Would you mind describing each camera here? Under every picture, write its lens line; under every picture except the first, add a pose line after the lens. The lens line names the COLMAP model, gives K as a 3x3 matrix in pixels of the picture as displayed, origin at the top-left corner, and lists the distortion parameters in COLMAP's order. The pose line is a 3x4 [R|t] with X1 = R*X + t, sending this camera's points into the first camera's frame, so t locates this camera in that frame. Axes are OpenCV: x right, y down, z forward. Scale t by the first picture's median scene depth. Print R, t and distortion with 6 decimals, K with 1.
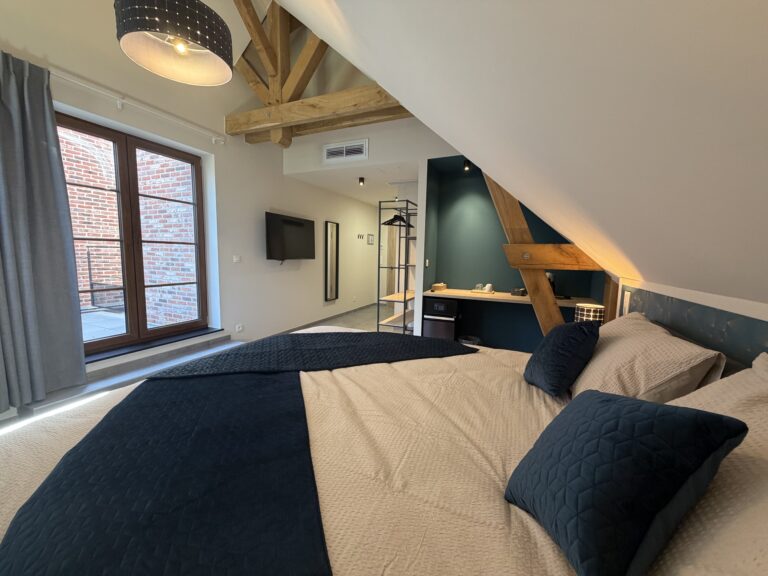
lens RADIAL K [[304.4, 0, 384.2], [0, 304.4, 288.0], [0, 0, 1]] dist [0.000008, -0.000157]
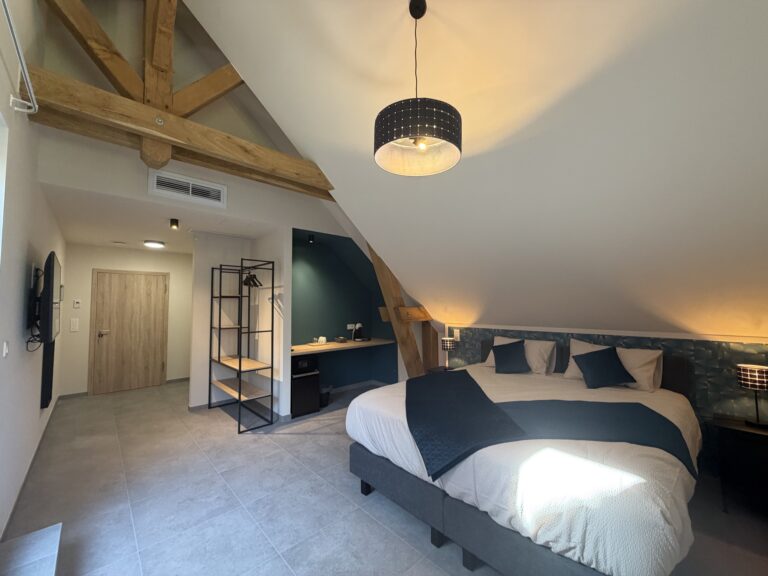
lens RADIAL K [[304.4, 0, 382.7], [0, 304.4, 290.3], [0, 0, 1]] dist [0.000008, -0.000157]
pose [[0.396926, 0.018354, 0.917667, -0.767840], [0.116193, 0.990752, -0.070073, -0.096374], [-0.910467, 0.134440, 0.391122, 0.337632]]
